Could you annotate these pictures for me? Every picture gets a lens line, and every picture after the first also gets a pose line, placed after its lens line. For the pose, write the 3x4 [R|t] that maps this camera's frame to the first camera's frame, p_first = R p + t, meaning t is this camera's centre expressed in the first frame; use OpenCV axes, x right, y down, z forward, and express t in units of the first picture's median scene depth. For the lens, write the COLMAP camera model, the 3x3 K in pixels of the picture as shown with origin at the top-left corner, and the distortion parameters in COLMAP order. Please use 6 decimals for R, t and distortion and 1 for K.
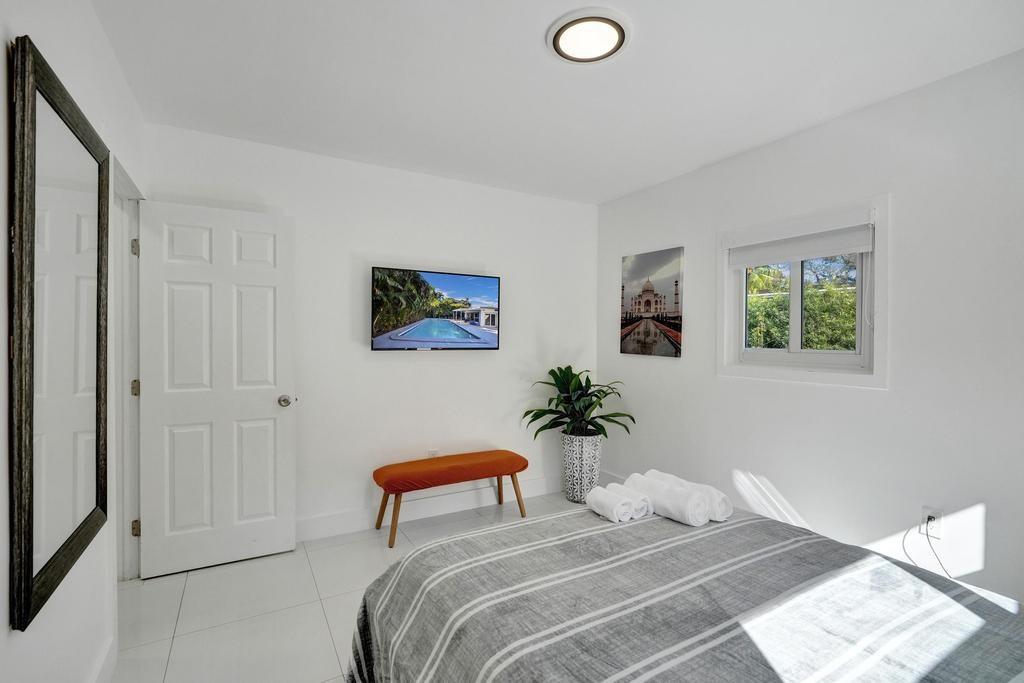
lens RADIAL K [[466.3, 0, 515.8], [0, 466.3, 349.2], [0, 0, 1]] dist [-0.006107, -0.000222]
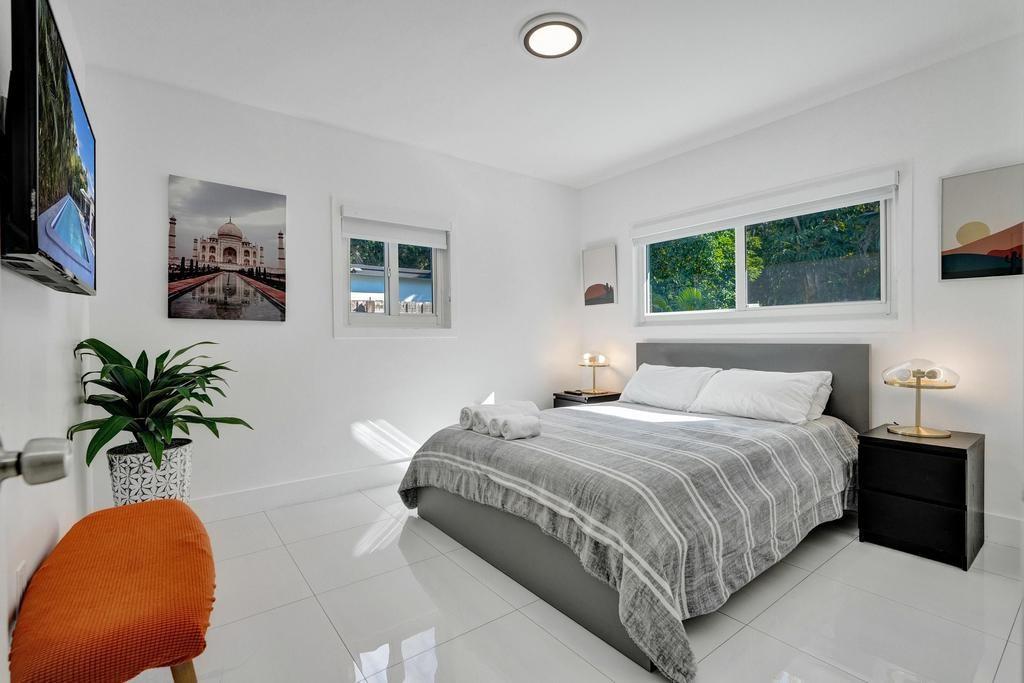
lens RADIAL K [[466.3, 0, 503.2], [0, 466.3, 343.6], [0, 0, 1]] dist [-0.006107, -0.000222]
pose [[-0.104547, -0.021629, 0.994285, -0.577673], [0.032949, 0.999139, 0.025199, 0.052587], [-0.993974, 0.035396, -0.103744, 0.696686]]
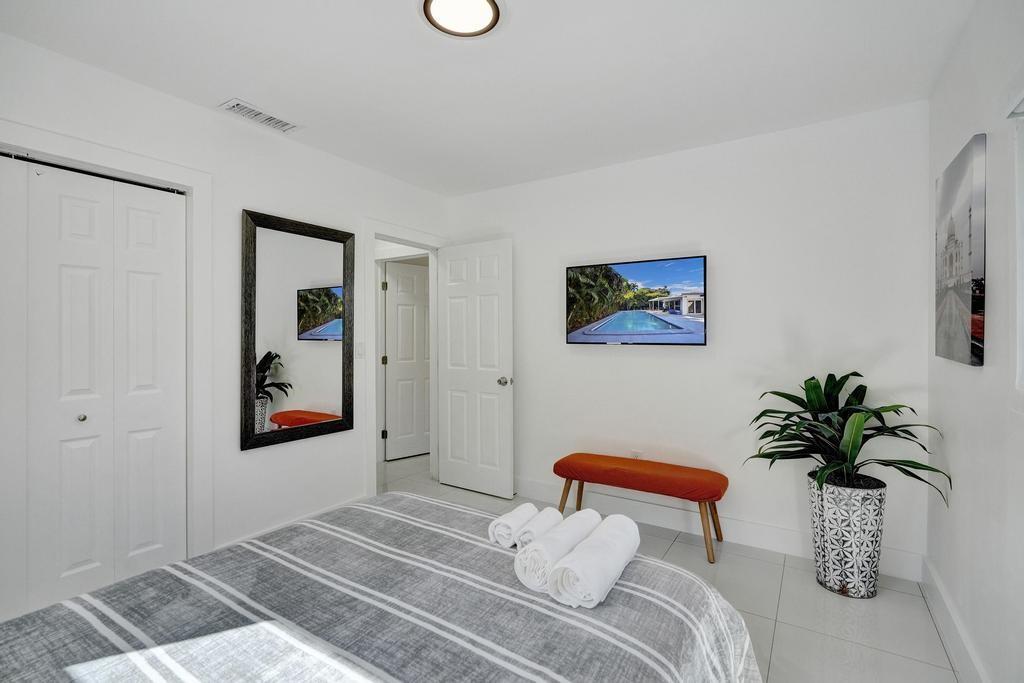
lens RADIAL K [[466.3, 0, 515.0], [0, 466.3, 334.3], [0, 0, 1]] dist [-0.006107, -0.000222]
pose [[0.451562, -0.011391, -0.892167, 0.572821], [-0.012936, 0.999730, -0.019312, 0.003240], [0.892146, 0.020261, 0.451293, 0.365051]]
